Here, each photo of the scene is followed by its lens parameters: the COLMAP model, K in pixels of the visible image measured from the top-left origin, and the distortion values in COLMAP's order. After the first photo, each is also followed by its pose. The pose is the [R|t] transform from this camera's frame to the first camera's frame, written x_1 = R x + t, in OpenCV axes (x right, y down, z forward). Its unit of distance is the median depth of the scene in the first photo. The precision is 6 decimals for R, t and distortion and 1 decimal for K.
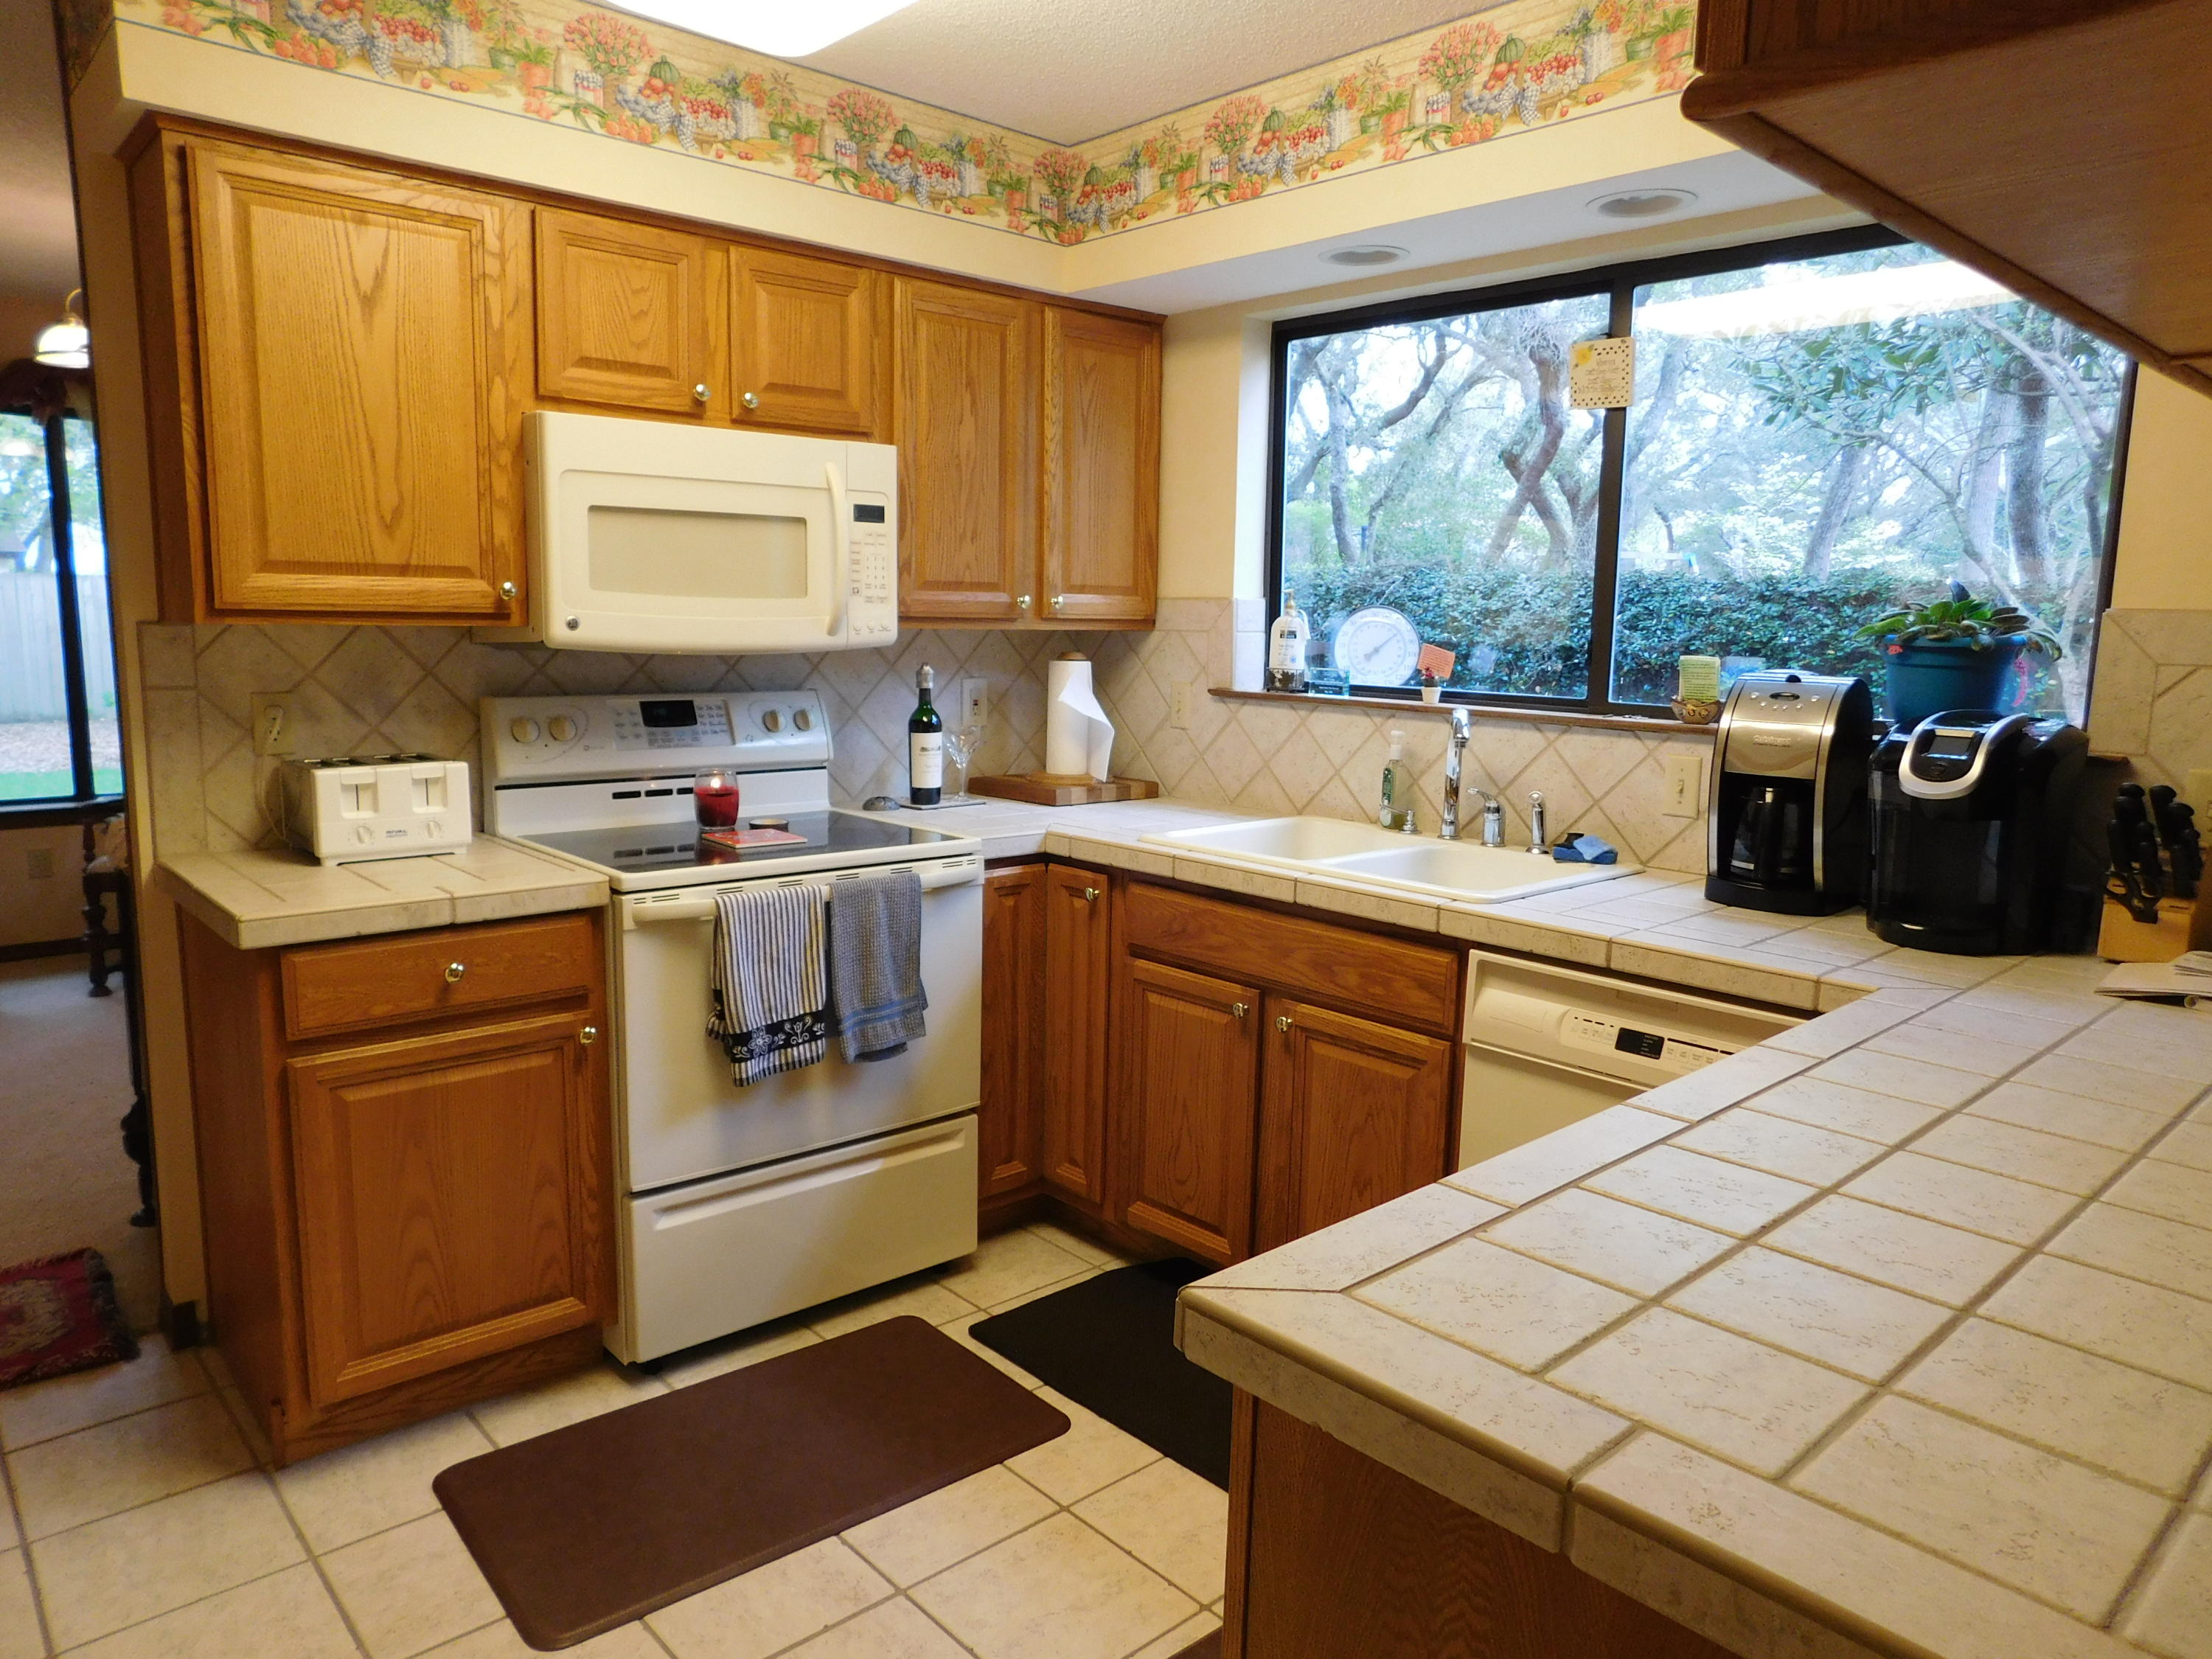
lens RADIAL K [[1456.7, 0, 1106.0], [0, 1456.7, 829.5], [0, 0, 1]] dist [-0.075771, 0.057204]
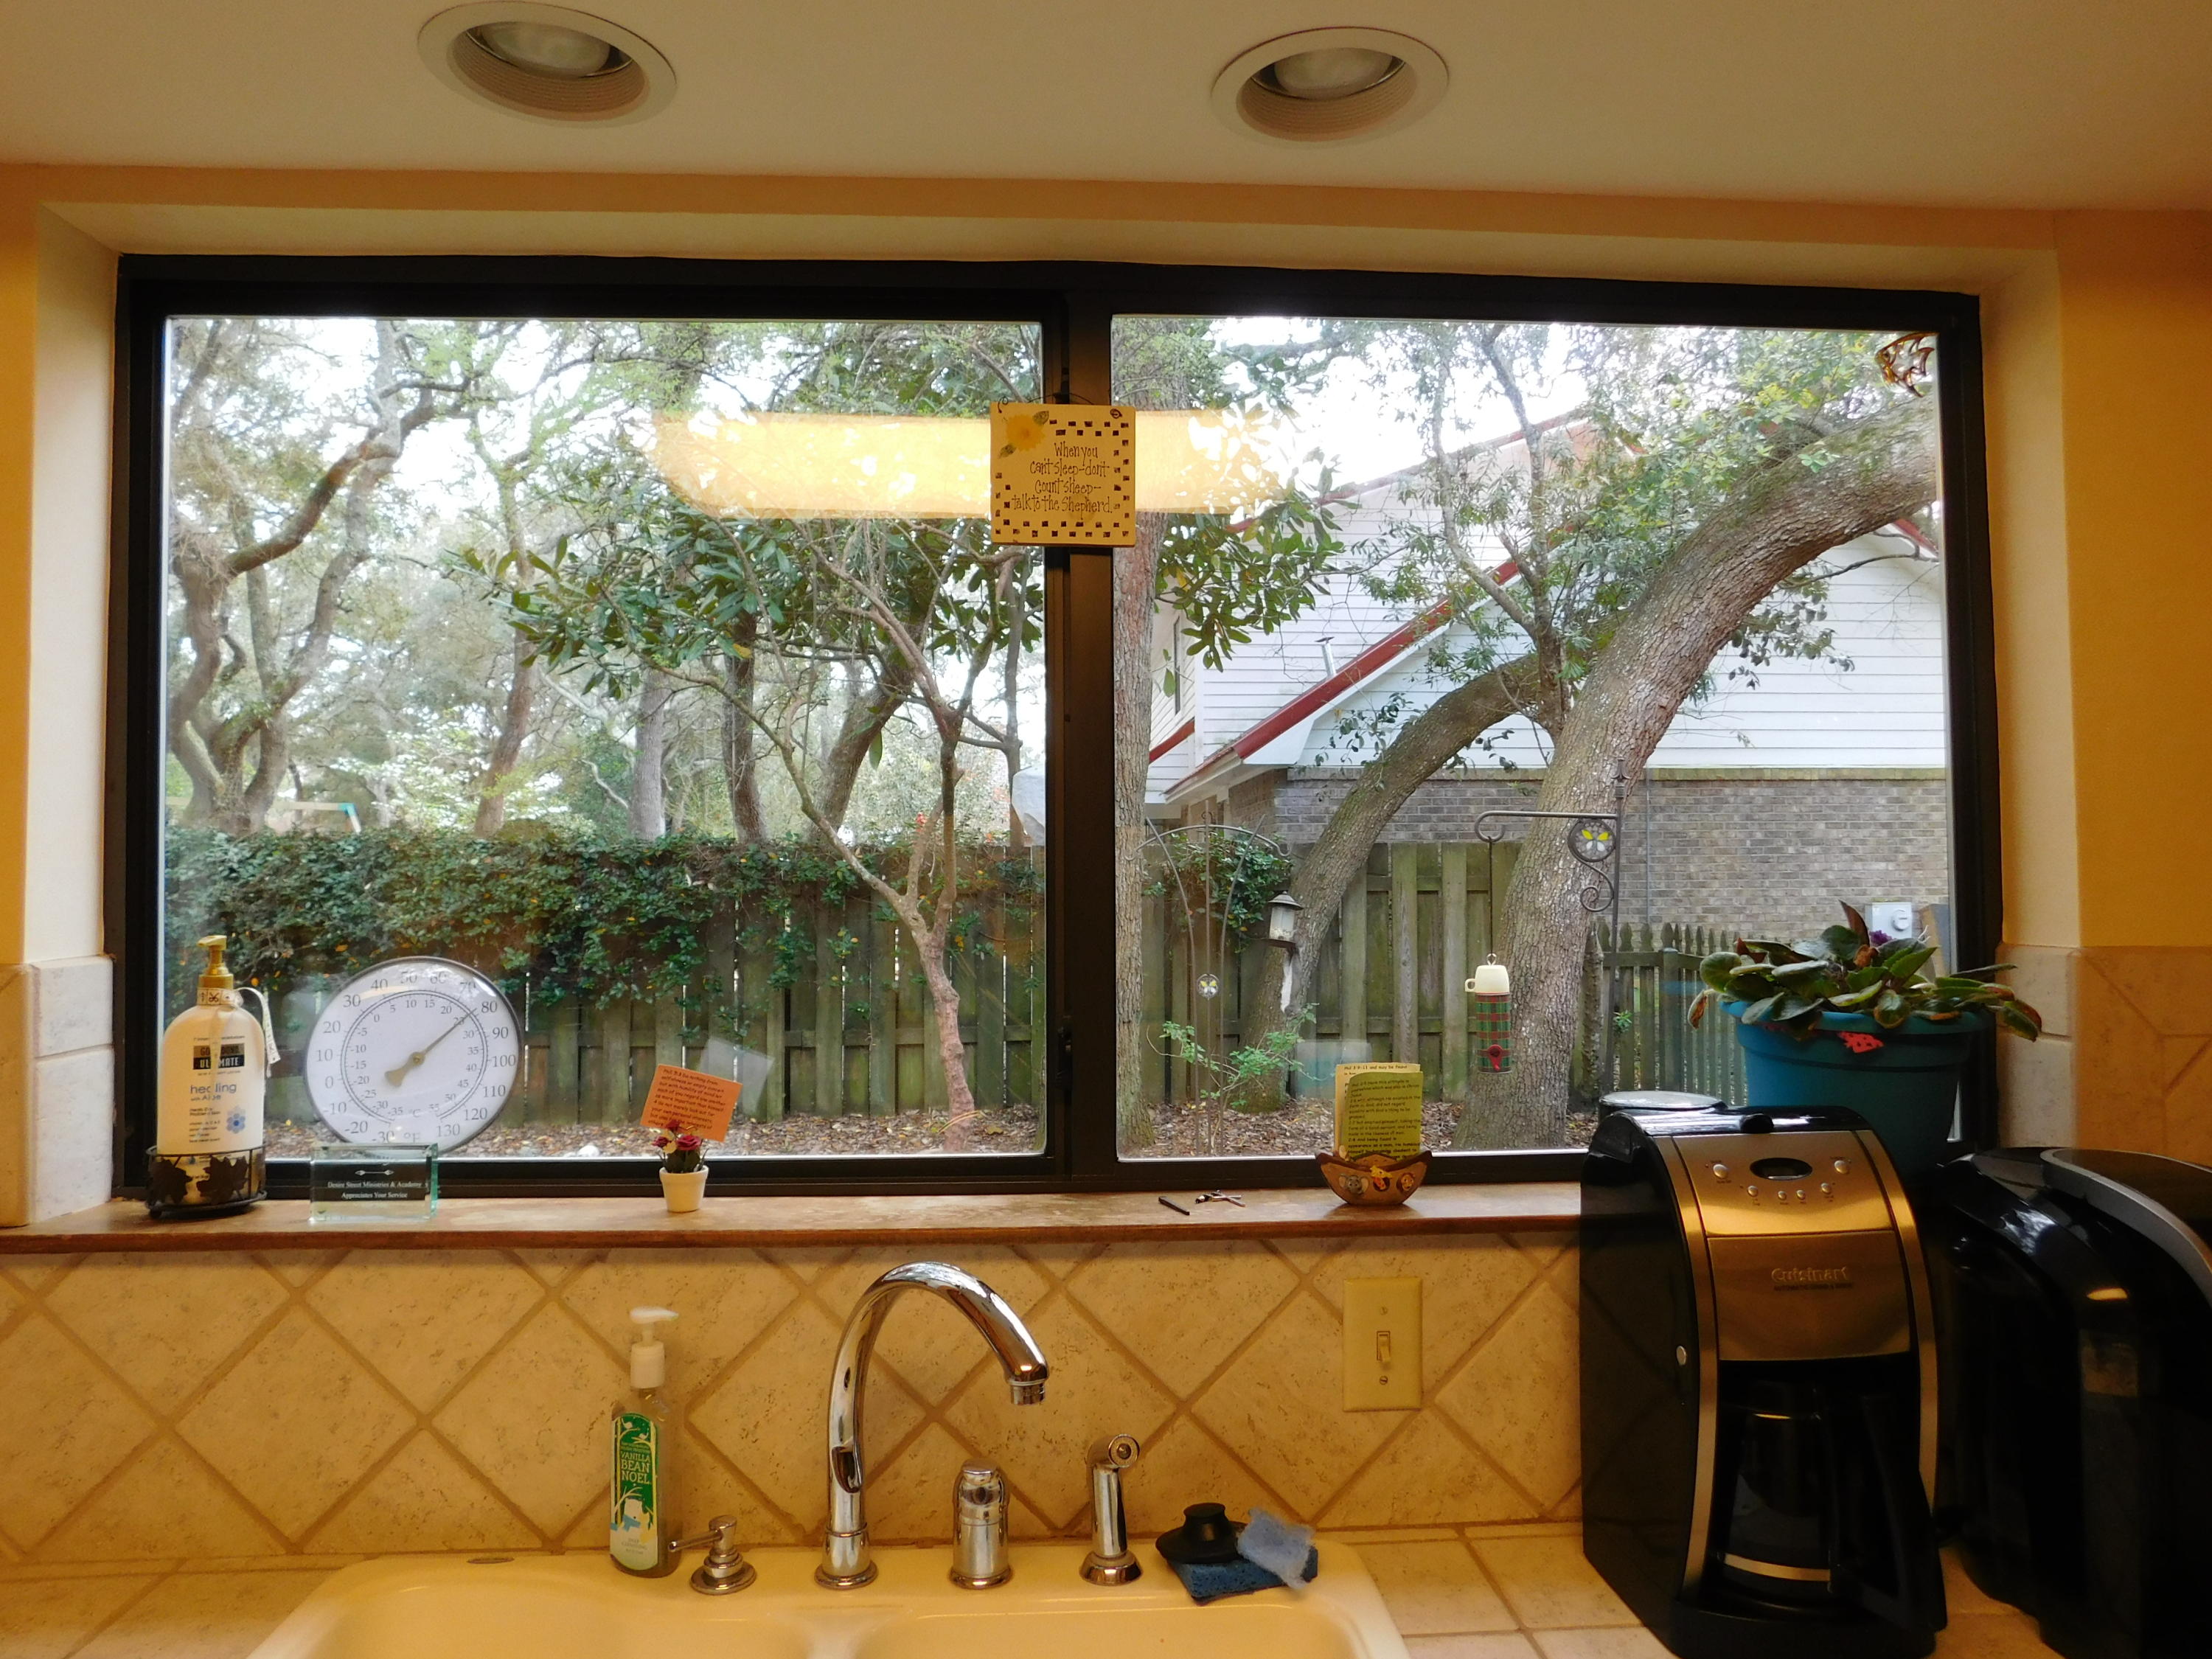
lens RADIAL K [[1466.6, 0, 1116.0], [0, 1466.6, 827.5], [0, 0, 1]] dist [-0.070424, 0.058875]
pose [[0.632354, 0.001855, 0.774677, -0.018567], [0.131611, 0.985203, -0.109791, -0.147456], [-0.763418, 0.171383, 0.622753, 0.709588]]
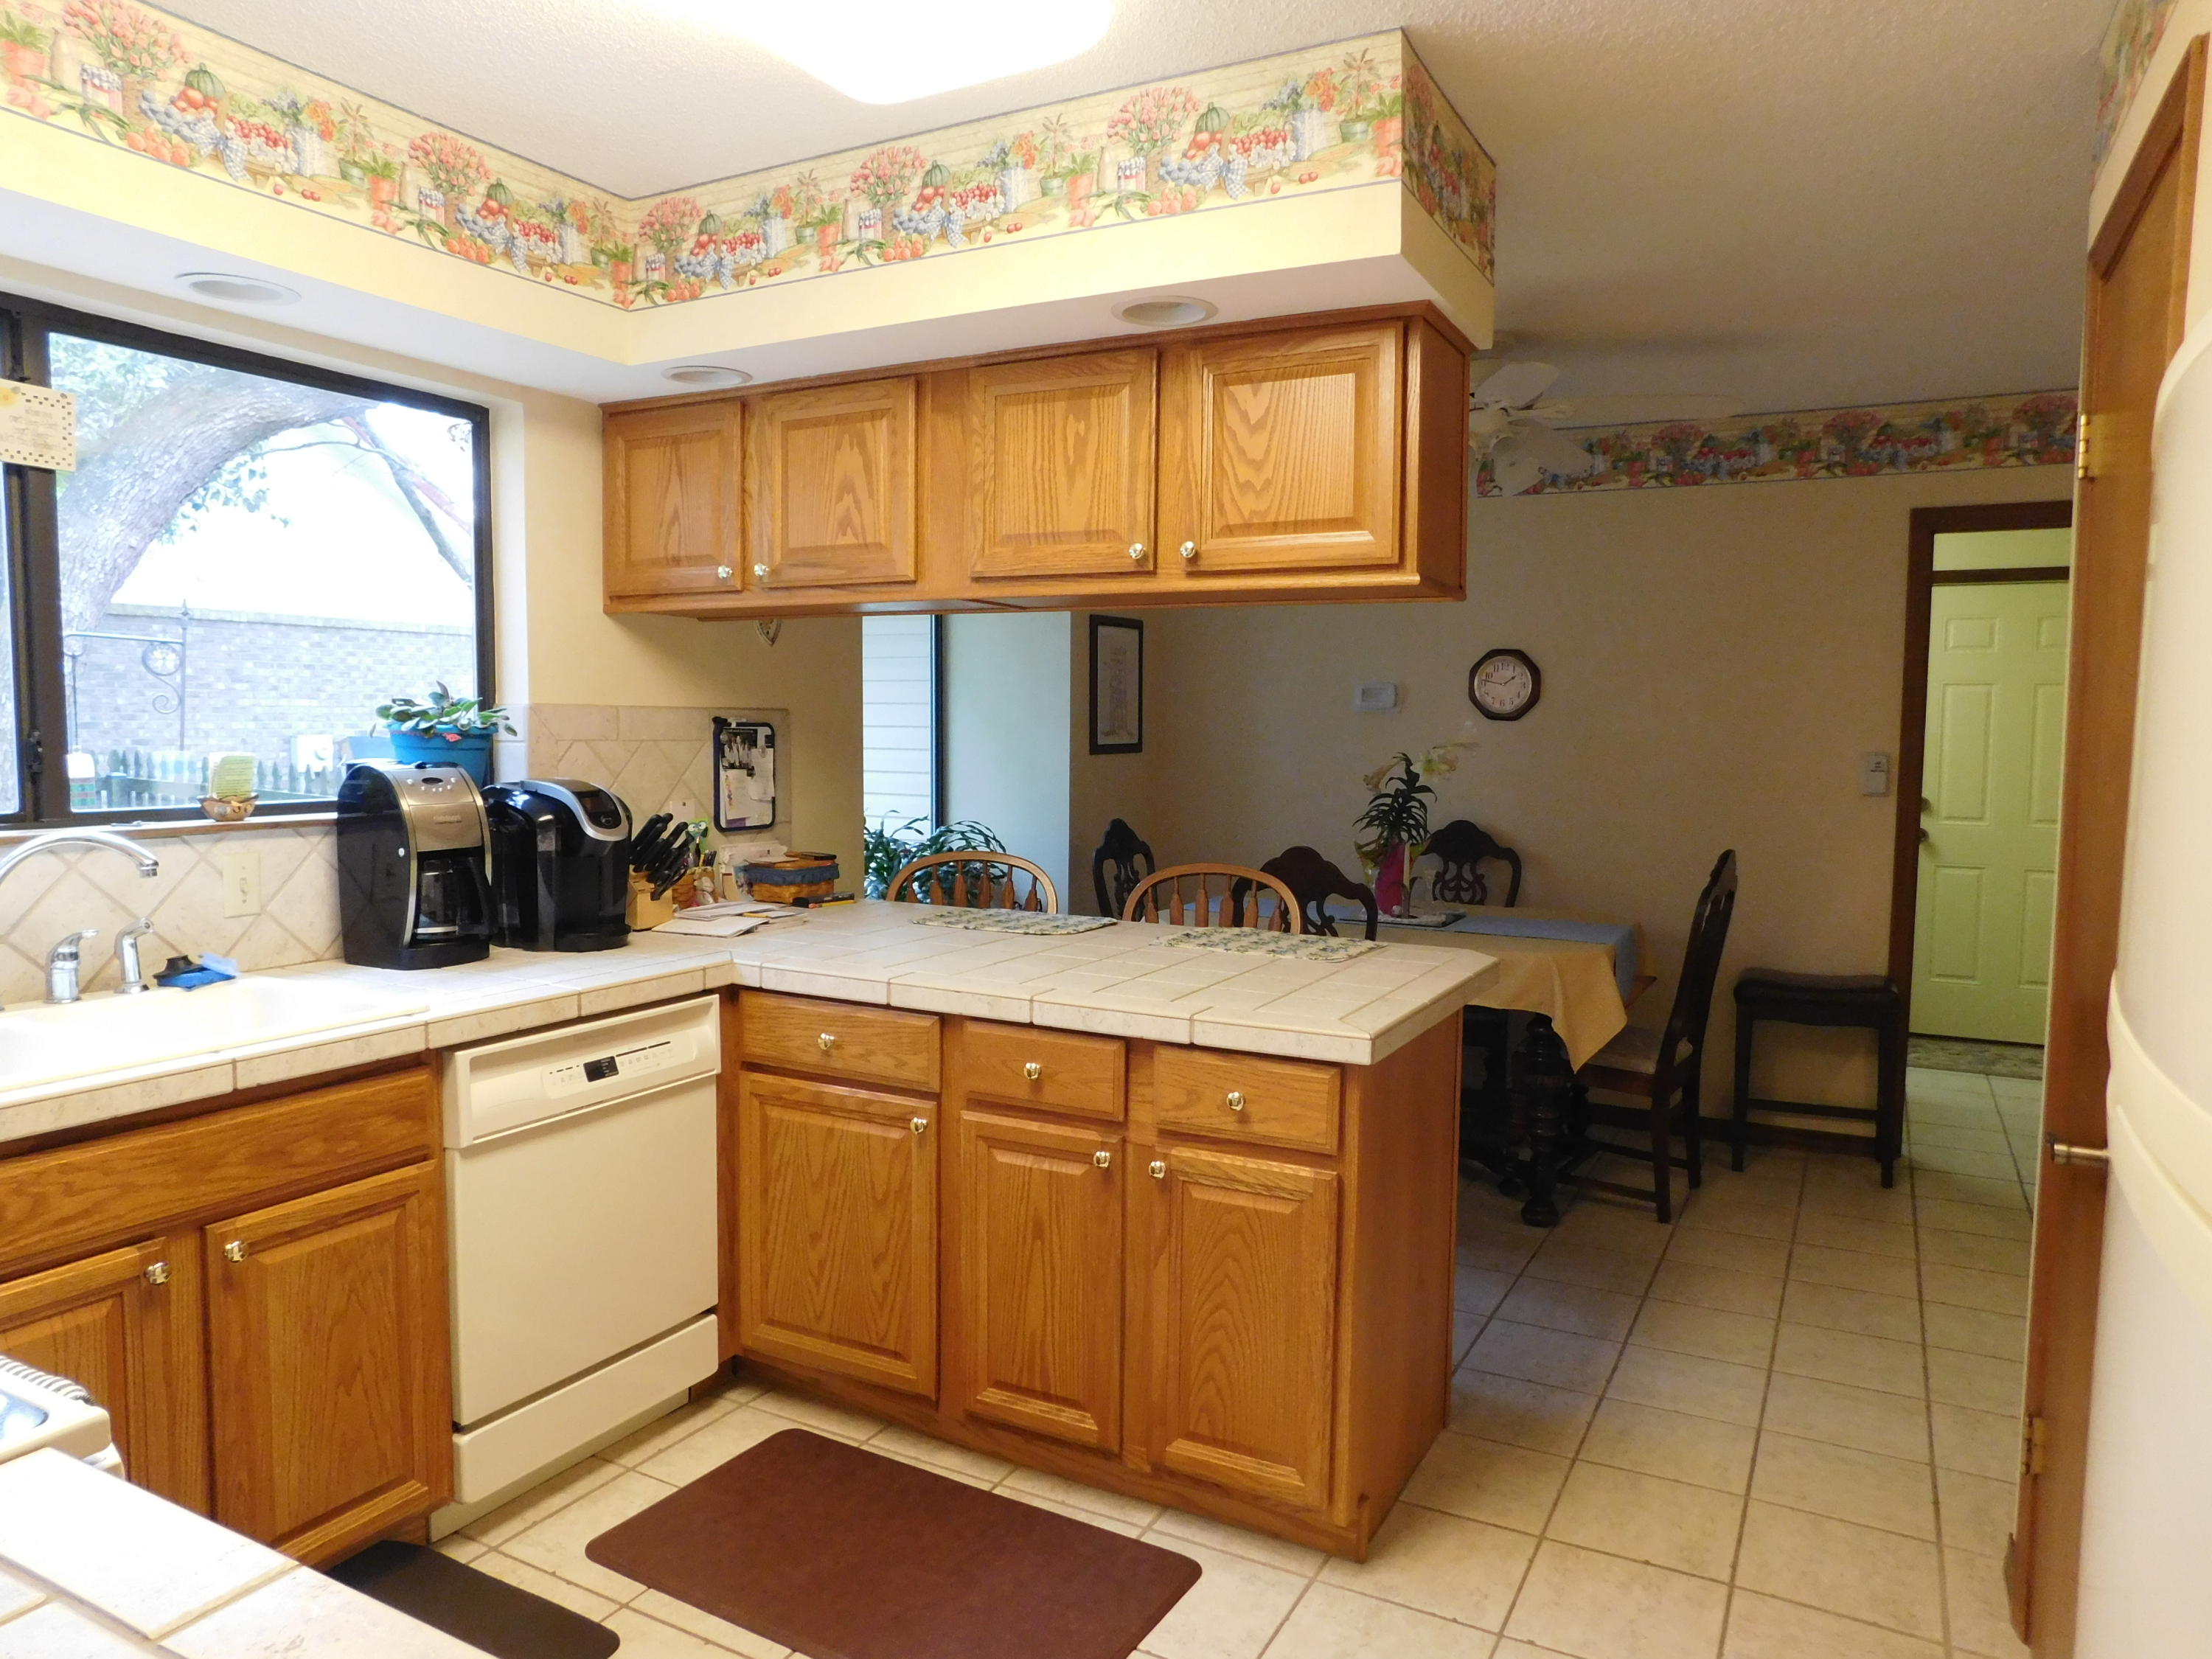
lens RADIAL K [[1446.1, 0, 1112.3], [0, 1446.1, 831.4], [0, 0, 1]] dist [-0.056556, 0.033589]
pose [[-0.333034, -0.093122, 0.938305, -0.666039], [0.124677, 0.982025, 0.141712, -0.122682], [-0.934636, 0.164180, -0.315438, 0.711760]]
